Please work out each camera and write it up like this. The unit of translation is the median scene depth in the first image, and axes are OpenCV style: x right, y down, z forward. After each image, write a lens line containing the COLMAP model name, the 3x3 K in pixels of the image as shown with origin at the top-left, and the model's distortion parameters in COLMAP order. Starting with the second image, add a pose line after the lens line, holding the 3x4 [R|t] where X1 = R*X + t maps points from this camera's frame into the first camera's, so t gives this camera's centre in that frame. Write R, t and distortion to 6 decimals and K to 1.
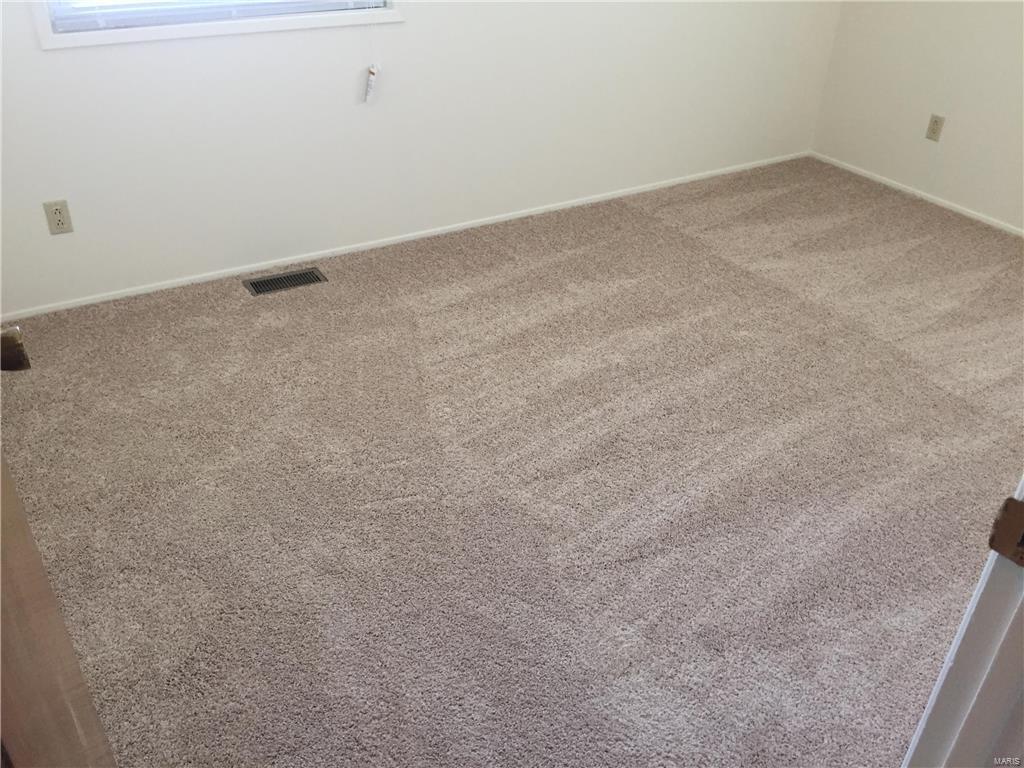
lens RADIAL K [[884.4, 0, 517.5], [0, 884.4, 382.0], [0, 0, 1]] dist [0.094990, -0.139335]
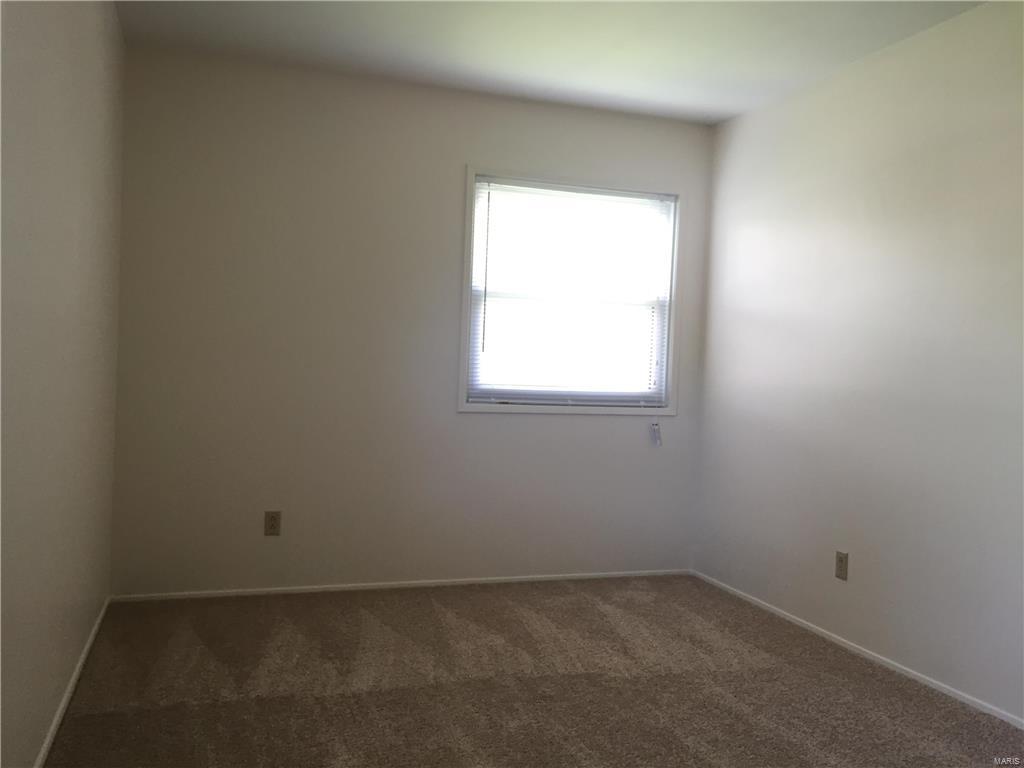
lens RADIAL K [[884.4, 0, 517.5], [0, 884.4, 382.0], [0, 0, 1]] dist [0.094990, -0.139335]
pose [[0.187594, -0.031380, 0.981745, -0.553456], [0.486592, 0.871198, -0.065133, -0.266463], [-0.853251, 0.489928, 0.178701, 0.610649]]
